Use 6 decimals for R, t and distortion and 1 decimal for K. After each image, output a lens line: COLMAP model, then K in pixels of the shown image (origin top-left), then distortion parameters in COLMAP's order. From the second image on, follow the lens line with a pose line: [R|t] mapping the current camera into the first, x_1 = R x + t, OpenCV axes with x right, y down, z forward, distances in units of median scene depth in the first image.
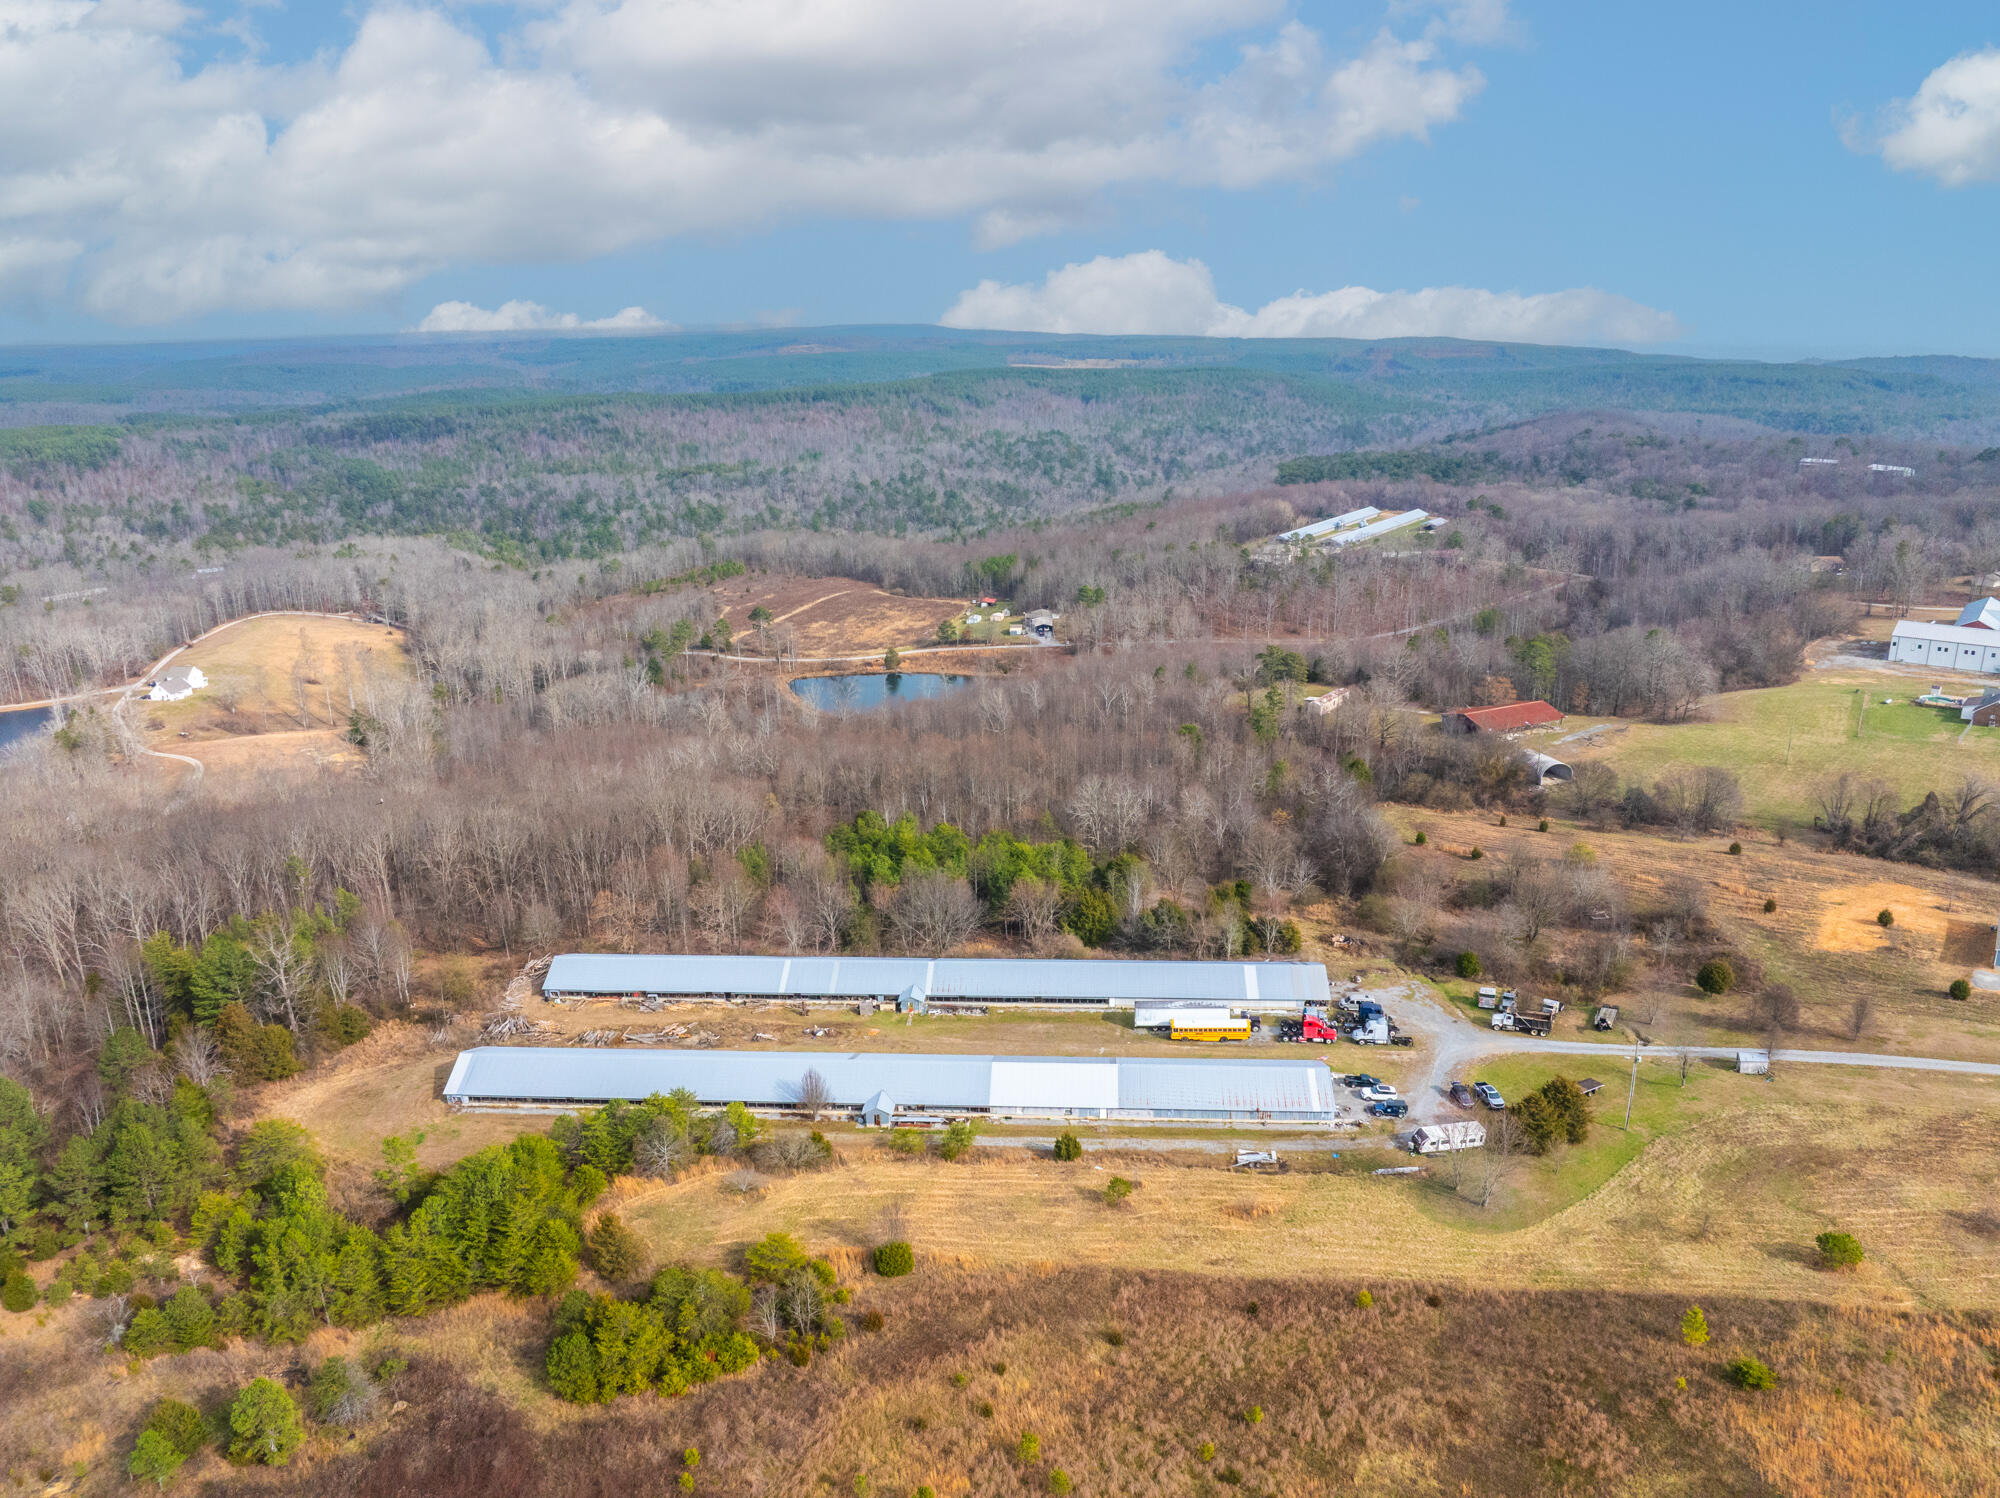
lens RADIAL K [[1407.4, 0, 996.2], [0, 1407.4, 761.4], [0, 0, 1]] dist [-0.040885, 0.002774]
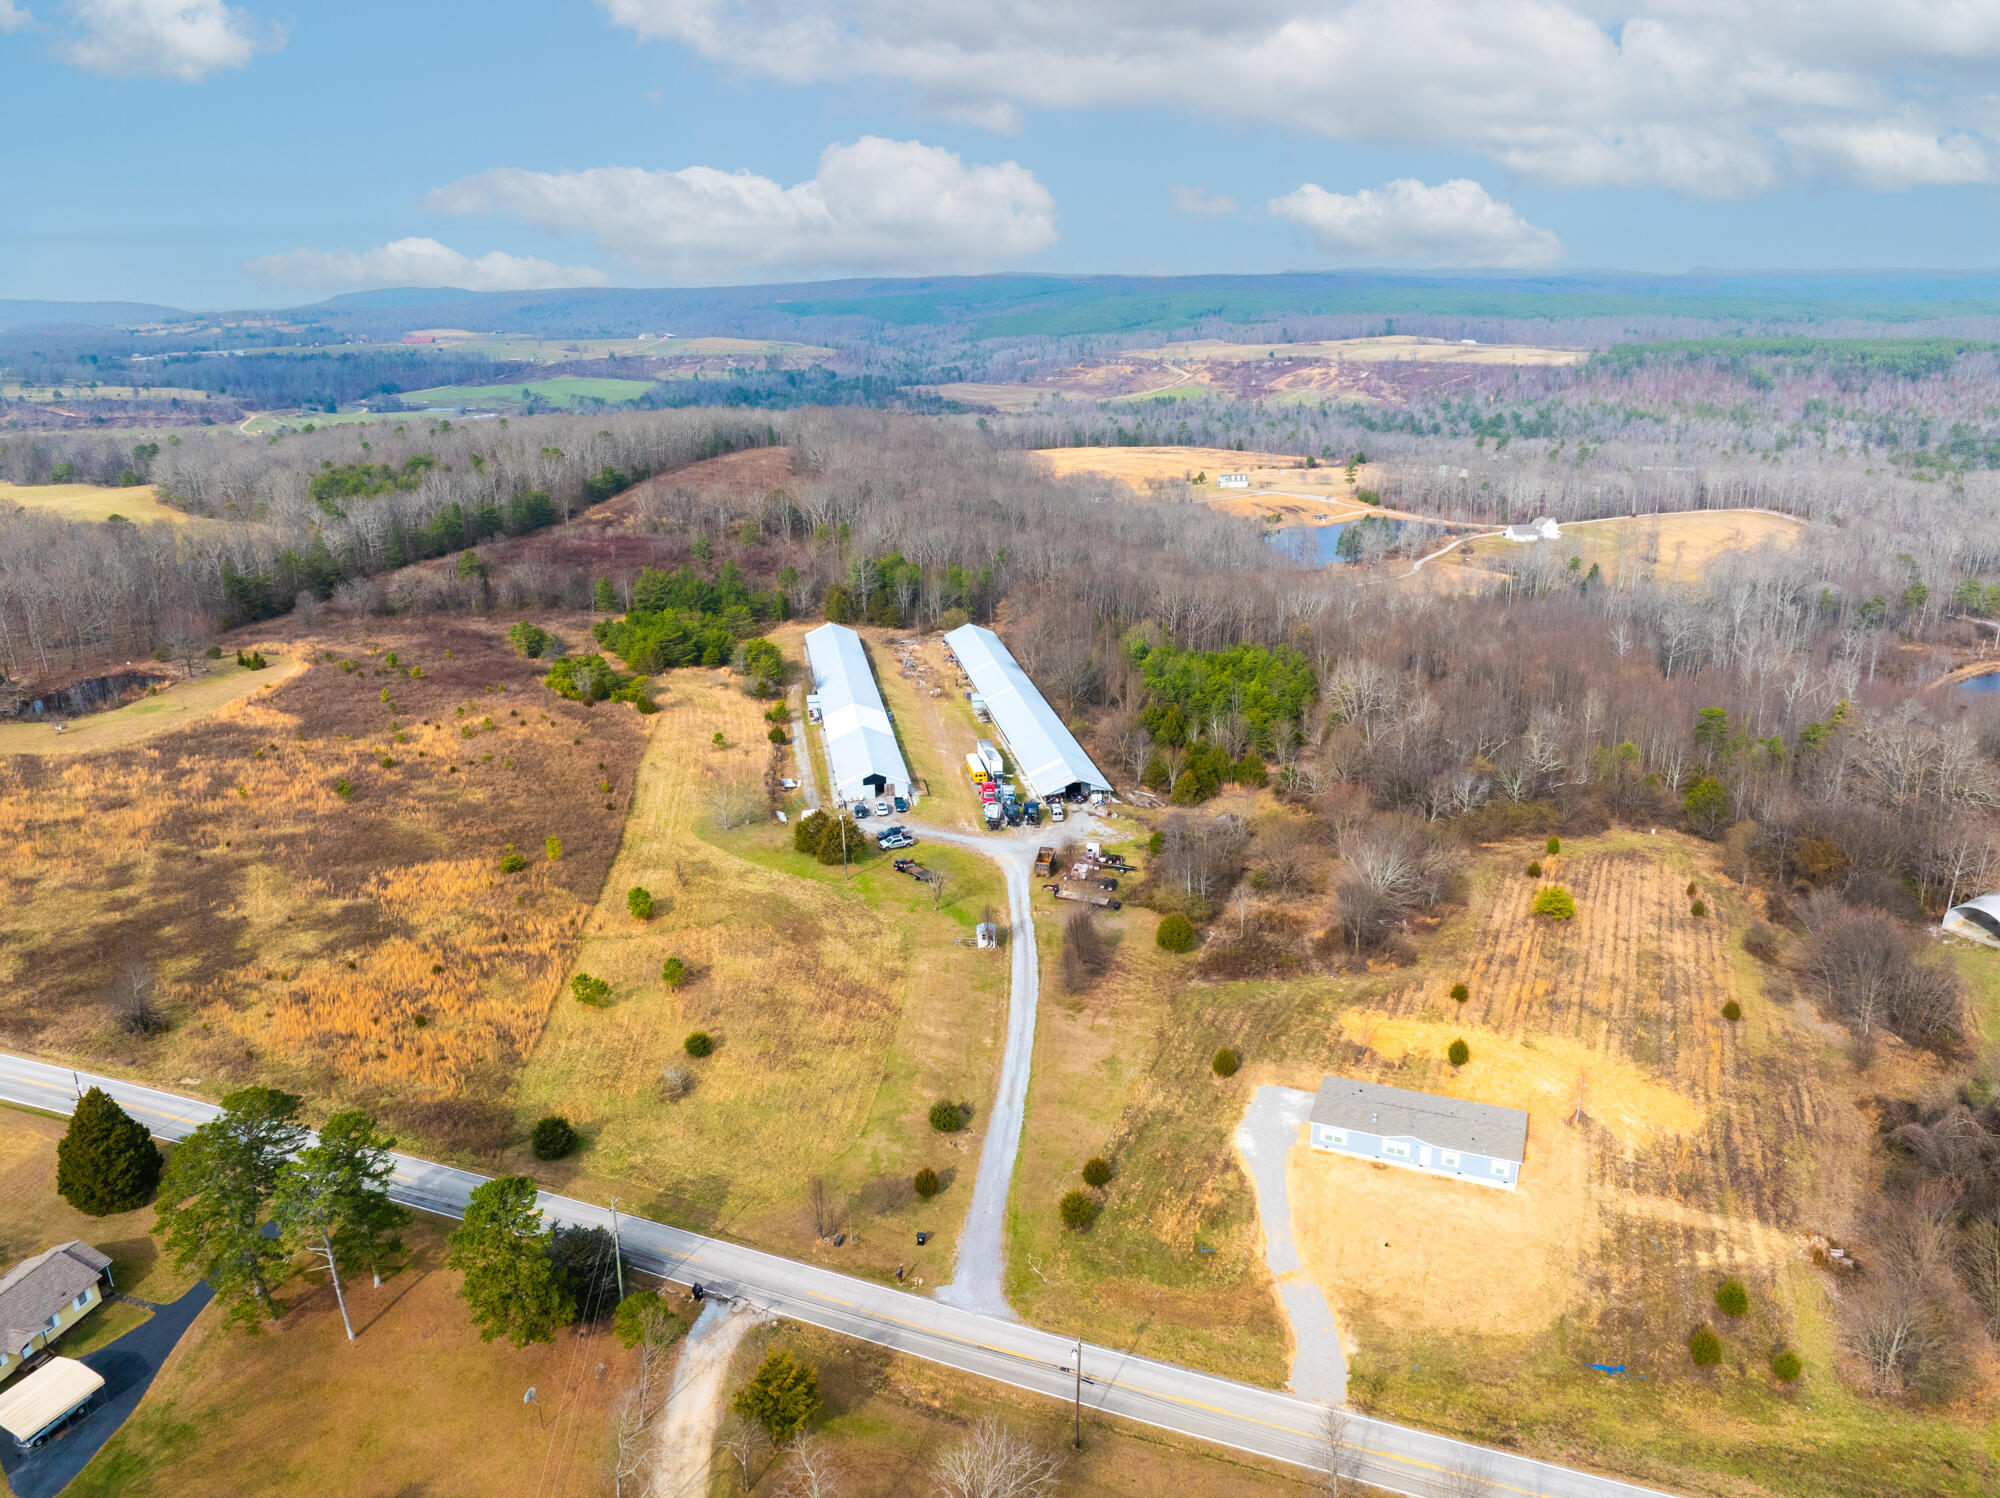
lens RADIAL K [[1407.4, 0, 1008.7], [0, 1407.4, 752.3], [0, 0, 1]] dist [-0.040885, 0.002774]
pose [[0.247895, 0.322075, -0.913683, 1.294931], [-0.278445, 0.927013, 0.251228, -0.150566], [0.927910, 0.192132, 0.319482, 0.596675]]
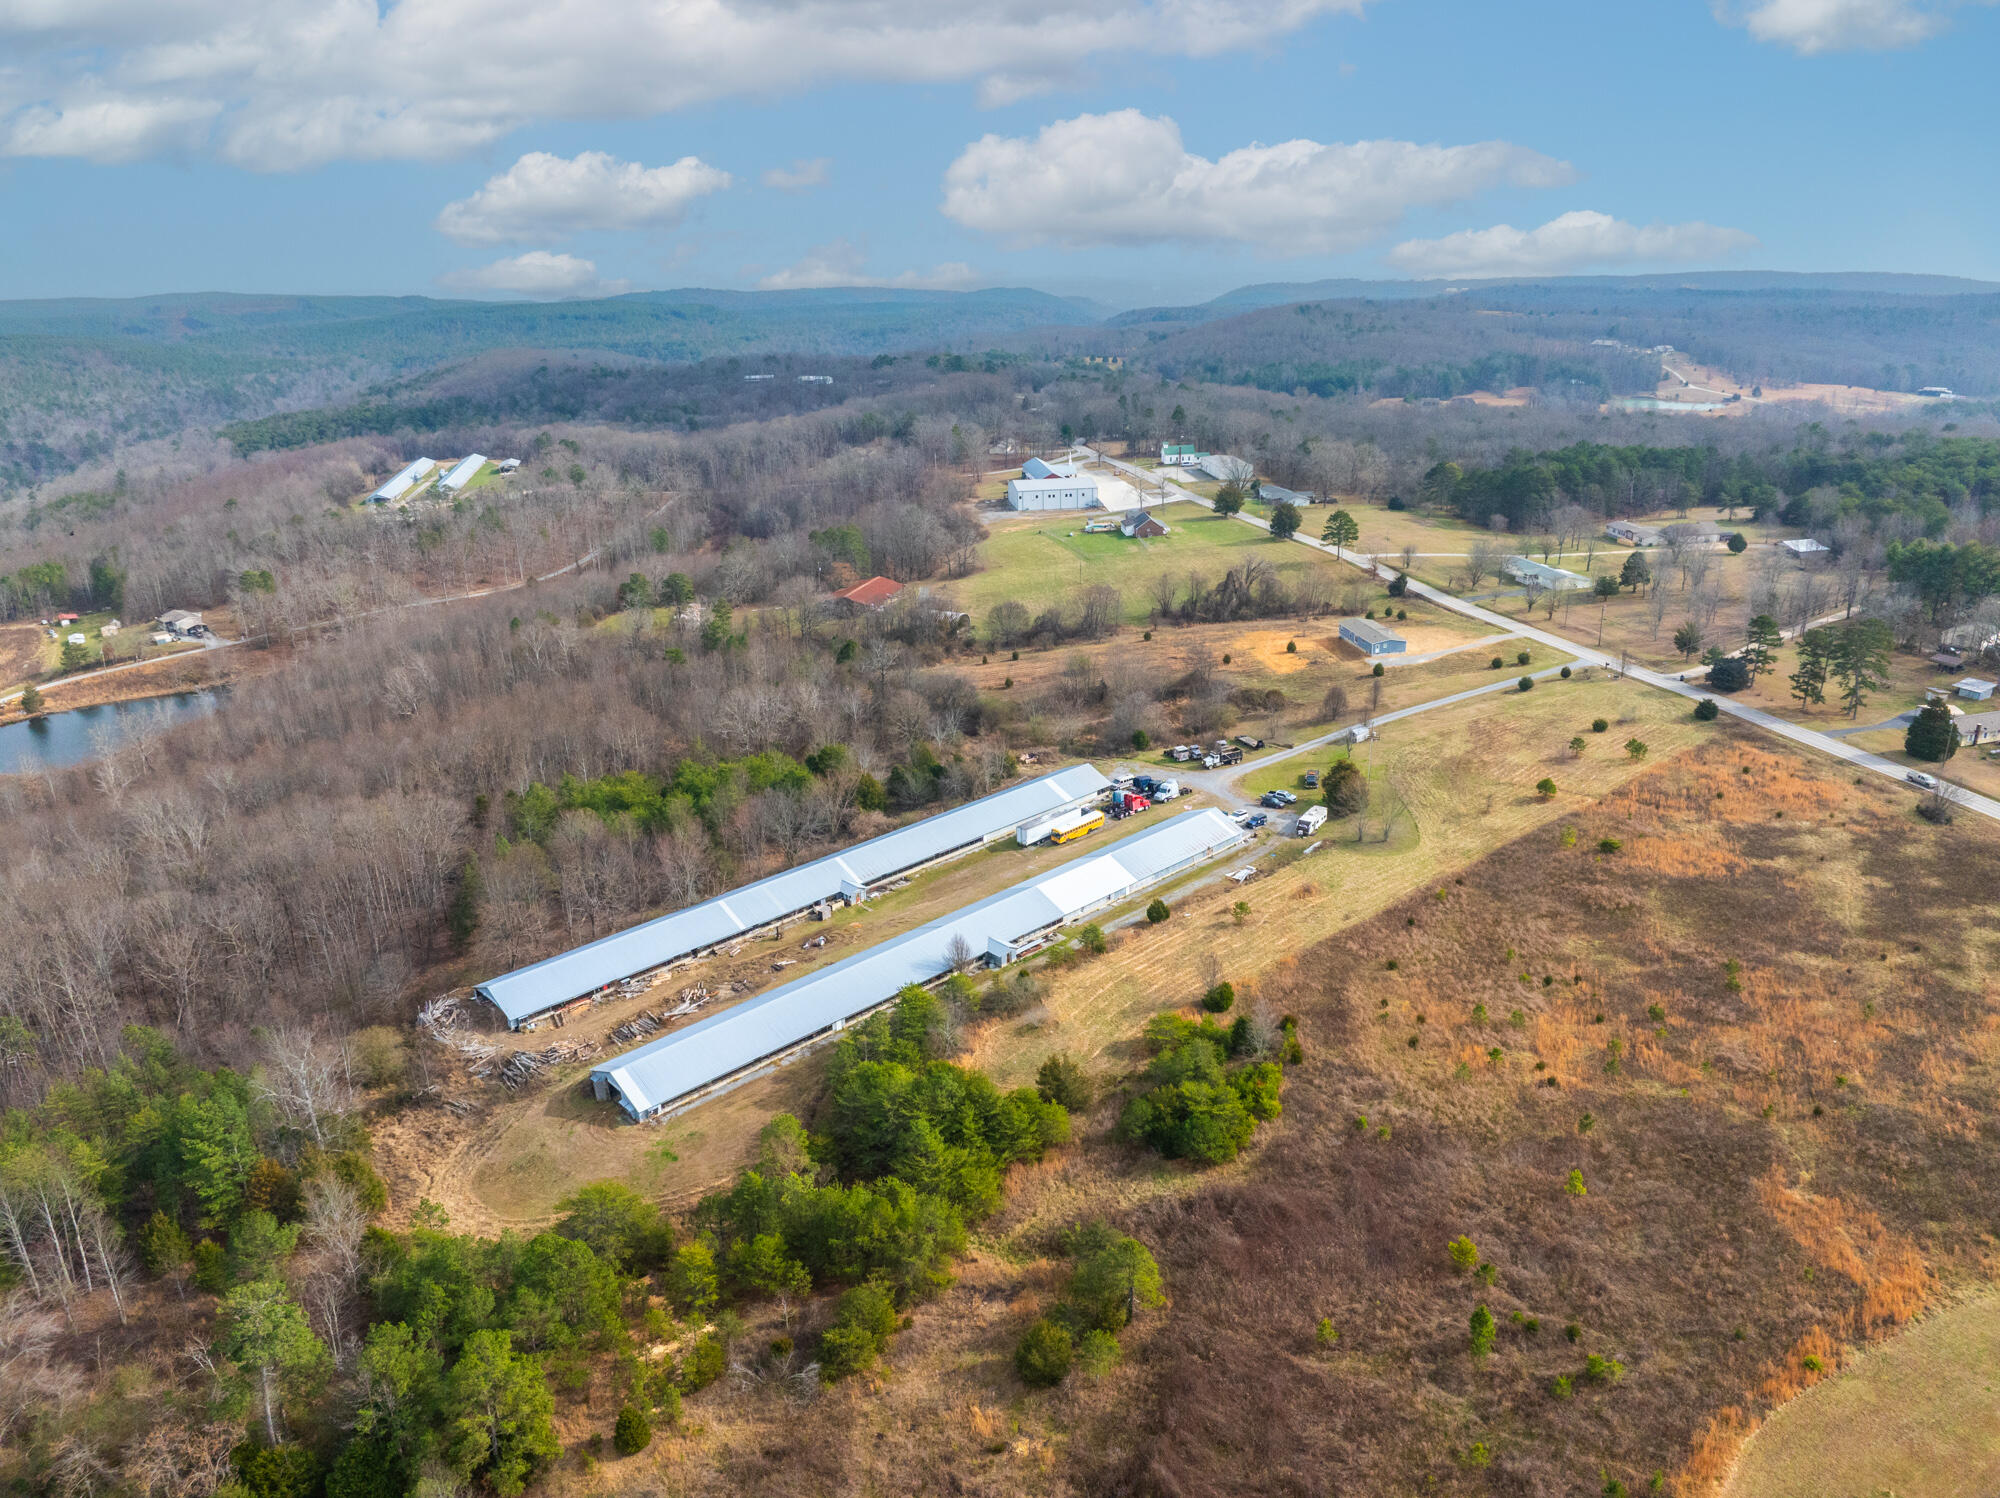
lens RADIAL K [[1407.4, 0, 997.3], [0, 1407.4, 744.0], [0, 0, 1]] dist [-0.040885, 0.002774]
pose [[0.683073, -0.244717, 0.688132, -0.707359], [0.229351, 0.966405, 0.116013, -0.037774], [-0.693405, 0.078578, 0.716251, 0.155603]]
